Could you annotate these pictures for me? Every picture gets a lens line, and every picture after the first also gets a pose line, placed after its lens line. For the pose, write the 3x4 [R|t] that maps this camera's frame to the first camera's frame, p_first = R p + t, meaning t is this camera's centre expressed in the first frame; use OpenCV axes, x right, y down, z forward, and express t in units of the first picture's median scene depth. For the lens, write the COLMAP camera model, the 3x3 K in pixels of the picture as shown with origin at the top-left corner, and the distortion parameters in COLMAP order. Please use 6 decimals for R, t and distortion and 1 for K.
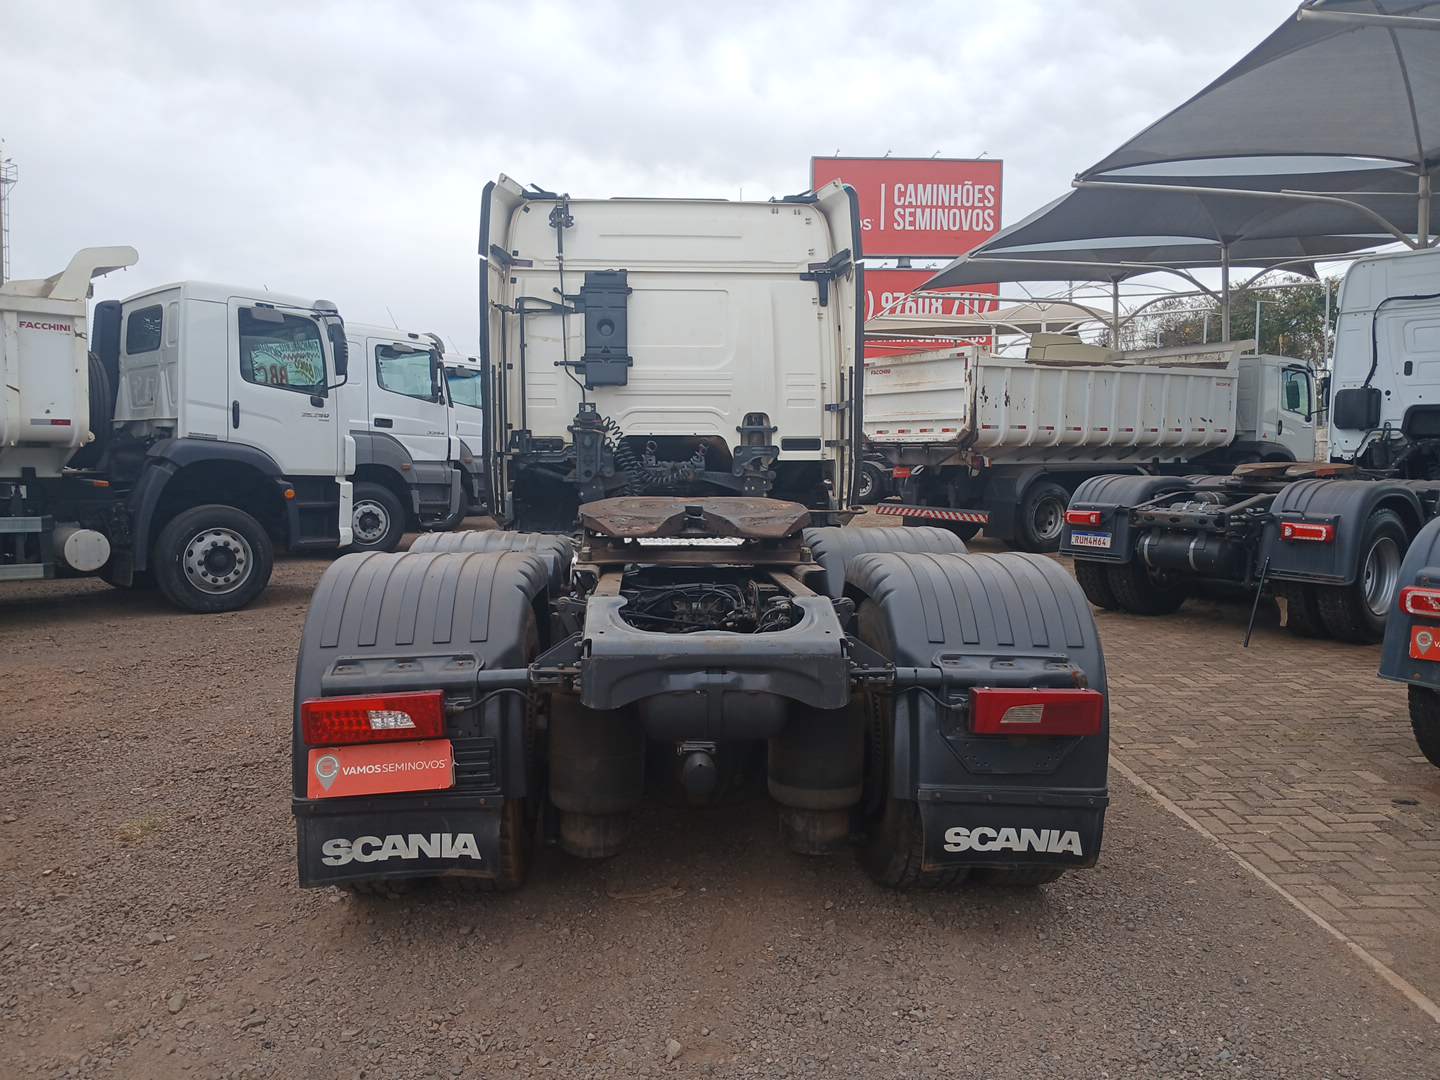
lens RADIAL K [[1095.5, 0, 716.0], [0, 1095.5, 545.6], [0, 0, 1]] dist [0.093319, -0.195004]
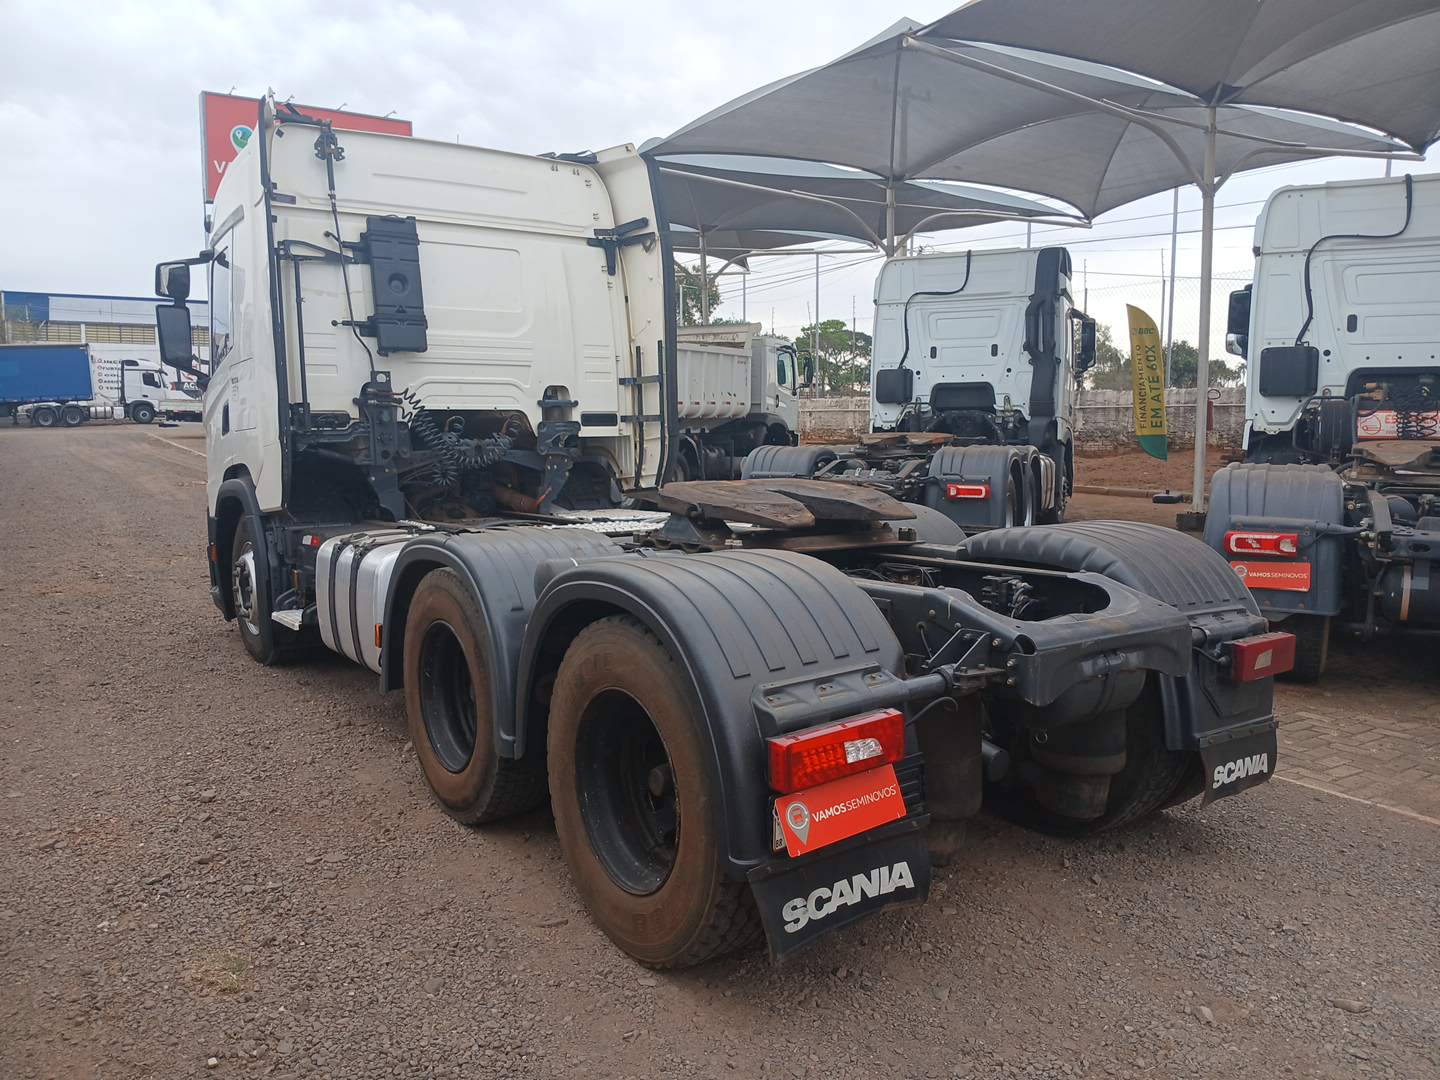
lens RADIAL K [[1095.5, 0, 716.0], [0, 1095.5, 545.6], [0, 0, 1]] dist [0.093319, -0.195004]
pose [[0.852296, -0.064046, 0.519123, -0.344976], [0.049071, 0.997889, 0.042548, -0.018843], [-0.520752, -0.010790, 0.853640, 0.132287]]
